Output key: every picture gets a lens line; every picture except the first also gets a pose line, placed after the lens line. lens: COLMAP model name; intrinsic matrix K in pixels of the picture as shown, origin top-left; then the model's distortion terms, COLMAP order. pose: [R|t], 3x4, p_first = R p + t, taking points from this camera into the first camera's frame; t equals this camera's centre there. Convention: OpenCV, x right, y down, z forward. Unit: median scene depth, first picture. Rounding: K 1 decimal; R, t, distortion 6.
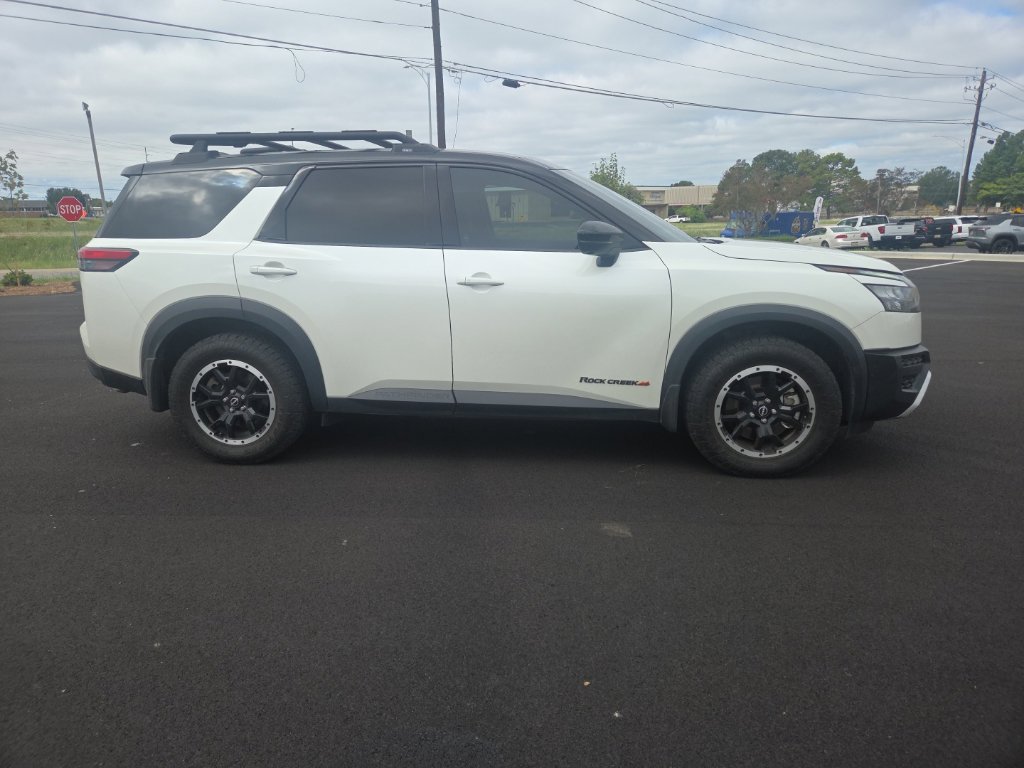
lens RADIAL K [[681.8, 0, 493.2], [0, 681.8, 376.2], [0, 0, 1]] dist [0.076444, -0.063233]
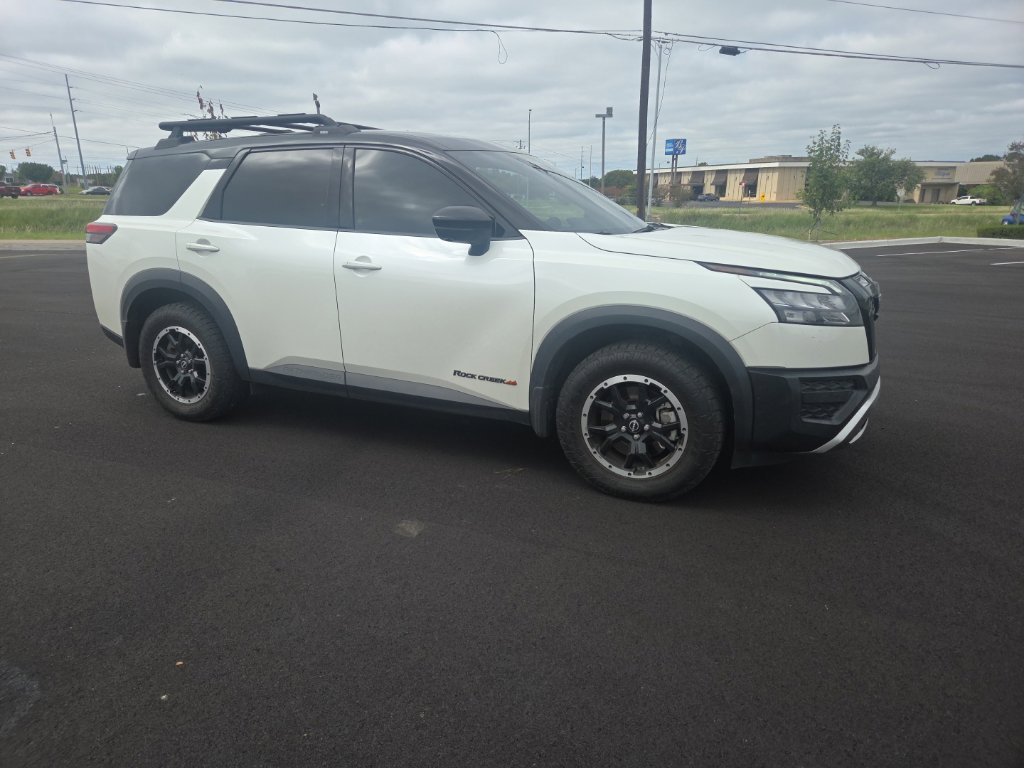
lens RADIAL K [[681.8, 0, 493.5], [0, 681.8, 386.4], [0, 0, 1]] dist [0.075820, -0.063635]
pose [[0.943519, 0.096118, -0.317069, 0.475407], [-0.083173, 0.995063, 0.054147, -0.031415], [0.320708, -0.024717, 0.946856, 0.104611]]
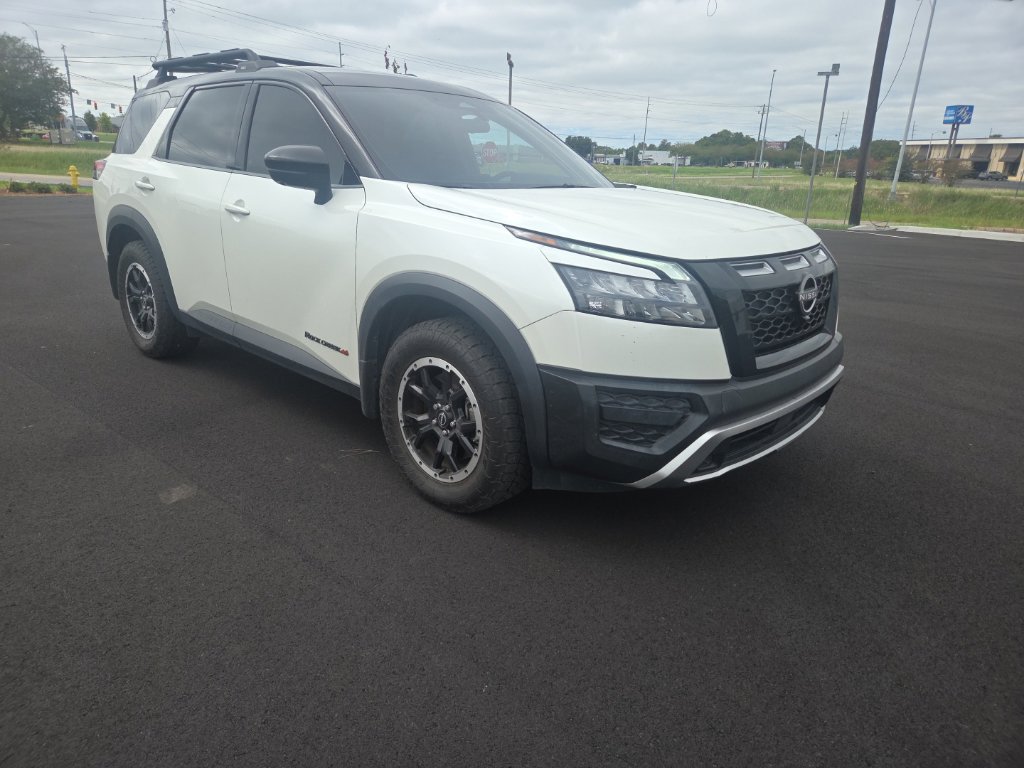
lens RADIAL K [[681.8, 0, 493.5], [0, 681.8, 386.4], [0, 0, 1]] dist [0.075820, -0.063635]
pose [[0.791995, 0.225752, -0.567256, 0.812018], [-0.179884, 0.974166, 0.136540, -0.090954], [0.583426, -0.006099, 0.812144, 0.416018]]
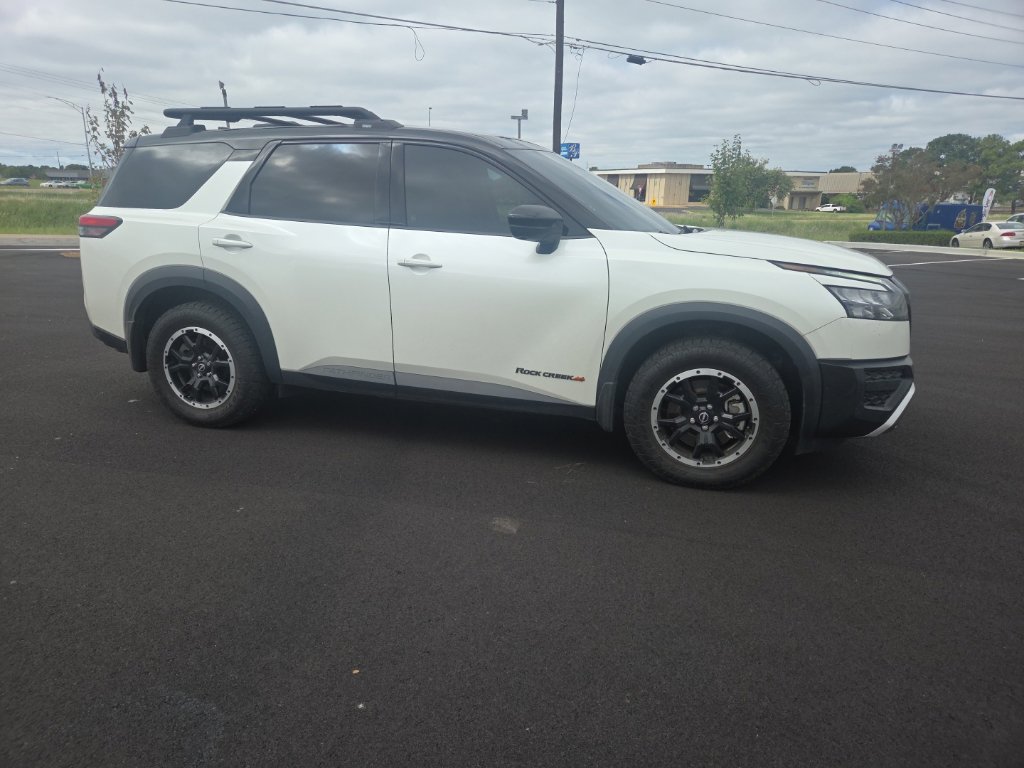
lens RADIAL K [[681.5, 0, 498.3], [0, 681.5, 391.4], [0, 0, 1]] dist [0.076728, -0.063425]
pose [[0.982547, 0.076690, -0.169469, 0.262486], [-0.069125, 0.996349, 0.050105, -0.011320], [0.172692, -0.037516, 0.984261, 0.040785]]
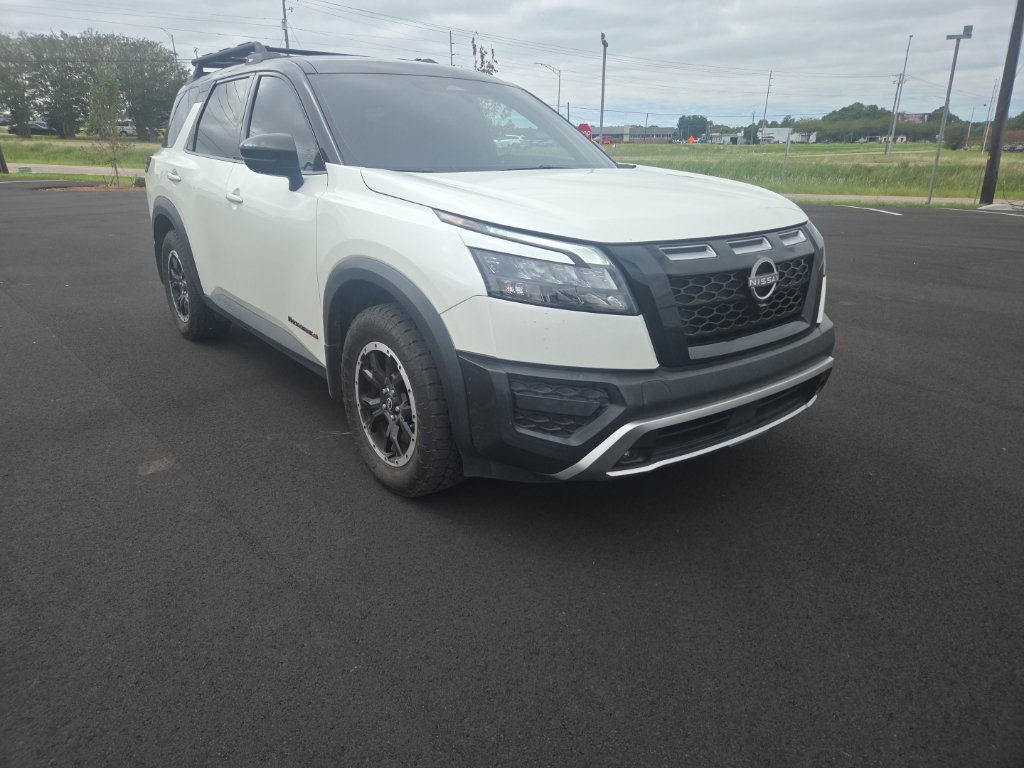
lens RADIAL K [[681.8, 0, 493.5], [0, 681.8, 386.4], [0, 0, 1]] dist [0.075820, -0.063635]
pose [[0.693807, 0.253952, -0.673899, 0.927833], [-0.177807, 0.967198, 0.181419, -0.117831], [0.697866, -0.006046, 0.716203, 0.524444]]
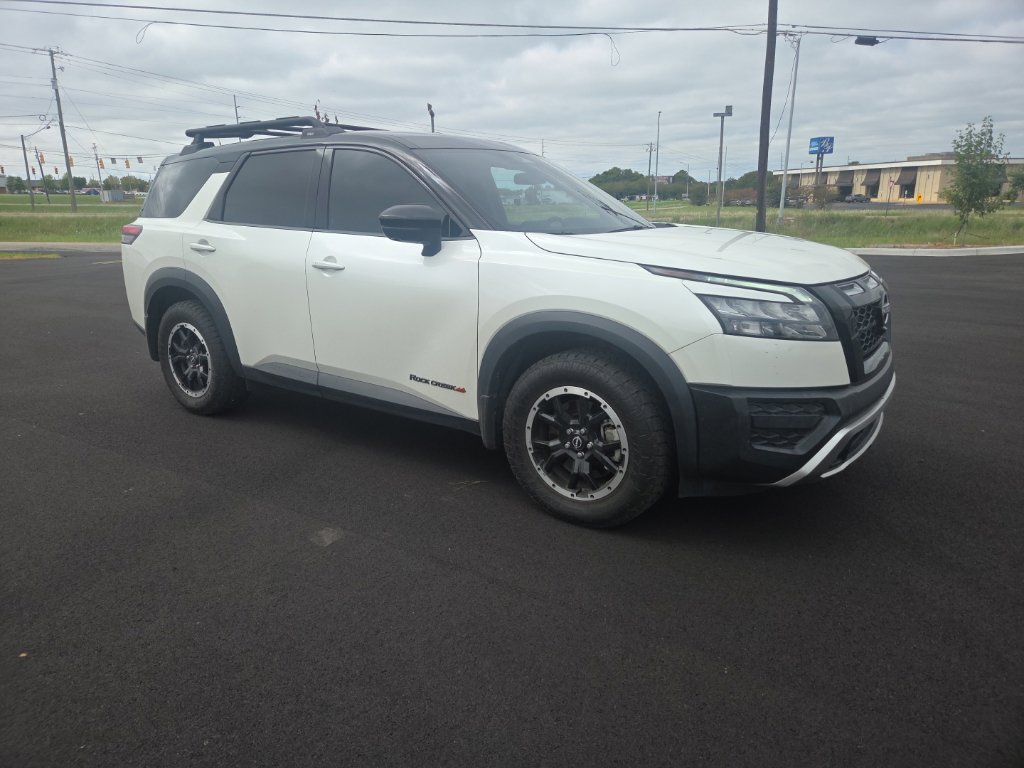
lens RADIAL K [[681.2, 0, 492.2], [0, 681.2, 374.7], [0, 0, 1]] dist [0.080323, -0.069072]
pose [[0.867145, 0.123199, -0.482579, 0.655812], [-0.113328, 0.992314, 0.049690, -0.055195], [0.484992, 0.011601, 0.874442, 0.236943]]
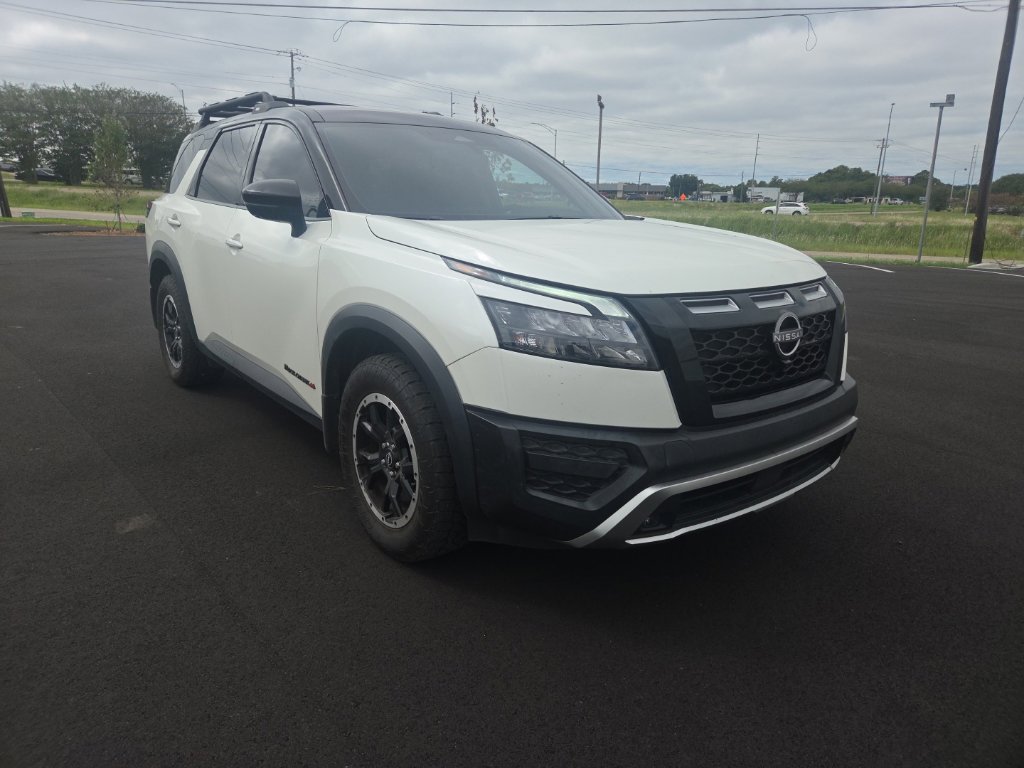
lens RADIAL K [[684.4, 0, 494.7], [0, 684.4, 374.4], [0, 0, 1]] dist [0.067736, -0.059463]
pose [[0.697367, 0.204692, -0.686863, 0.892194], [-0.193079, 0.976574, 0.094996, -0.116357], [0.690217, 0.066372, 0.720552, 0.541729]]
